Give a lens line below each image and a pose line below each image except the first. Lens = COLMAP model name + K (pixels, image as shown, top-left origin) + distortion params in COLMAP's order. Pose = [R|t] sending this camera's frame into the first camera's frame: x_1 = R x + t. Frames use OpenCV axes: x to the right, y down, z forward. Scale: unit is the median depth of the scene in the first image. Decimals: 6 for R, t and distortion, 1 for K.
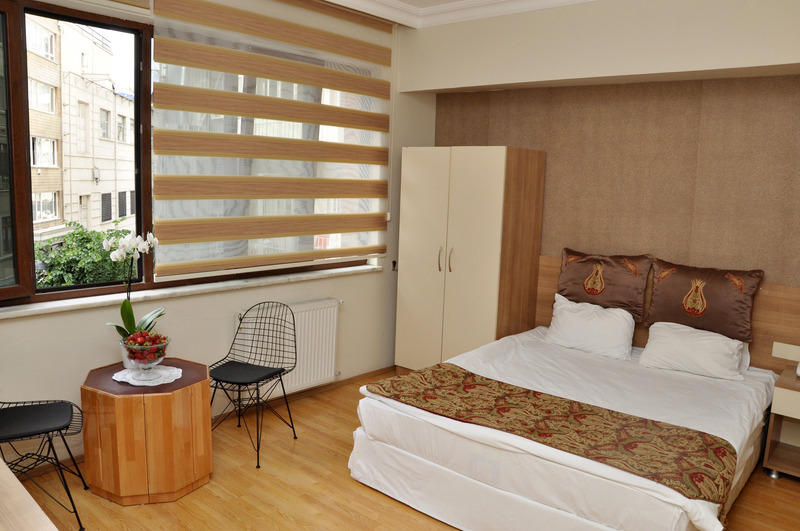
lens RADIAL K [[624.3, 0, 398.2], [0, 624.3, 265.4], [0, 0, 1]] dist [-0.160639, 0.127025]
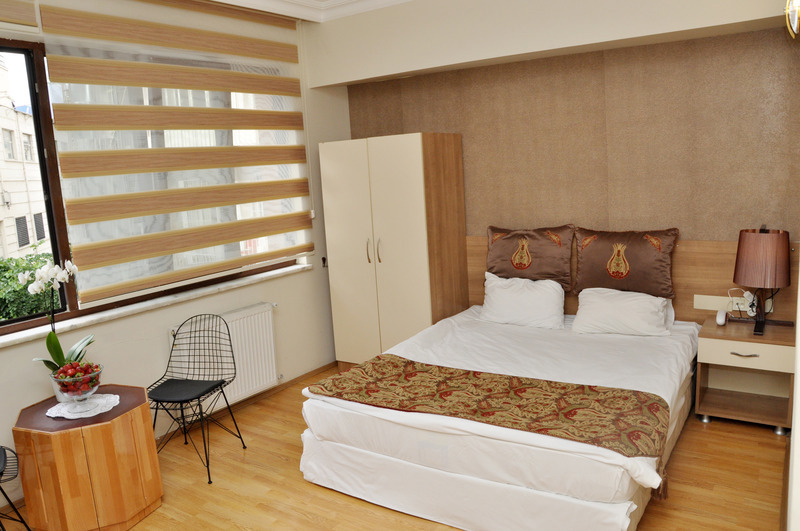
lens RADIAL K [[624.3, 0, 398.2], [0, 624.3, 265.4], [0, 0, 1]] dist [-0.160639, 0.127025]
pose [[0.988108, -0.114599, 0.102521, 0.011028], [0.112367, 0.993292, 0.027304, -0.011276], [-0.104962, -0.015460, 0.994356, -0.004520]]
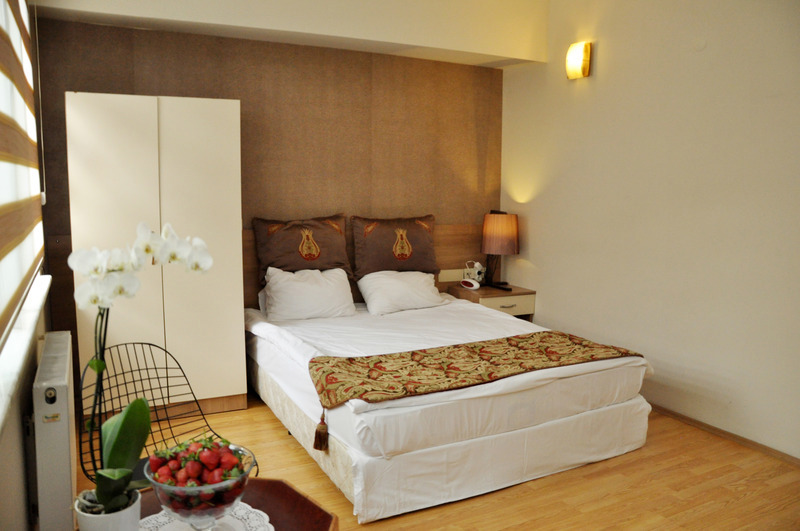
lens RADIAL K [[626.4, 0, 400.0], [0, 626.4, 265.5], [0, 0, 1]] dist [-0.162851, 0.133360]
pose [[0.369781, -0.152239, 0.916562, -0.630406], [0.128688, 0.985369, 0.111749, -0.042258], [-0.920164, 0.076628, 0.383962, 0.574434]]
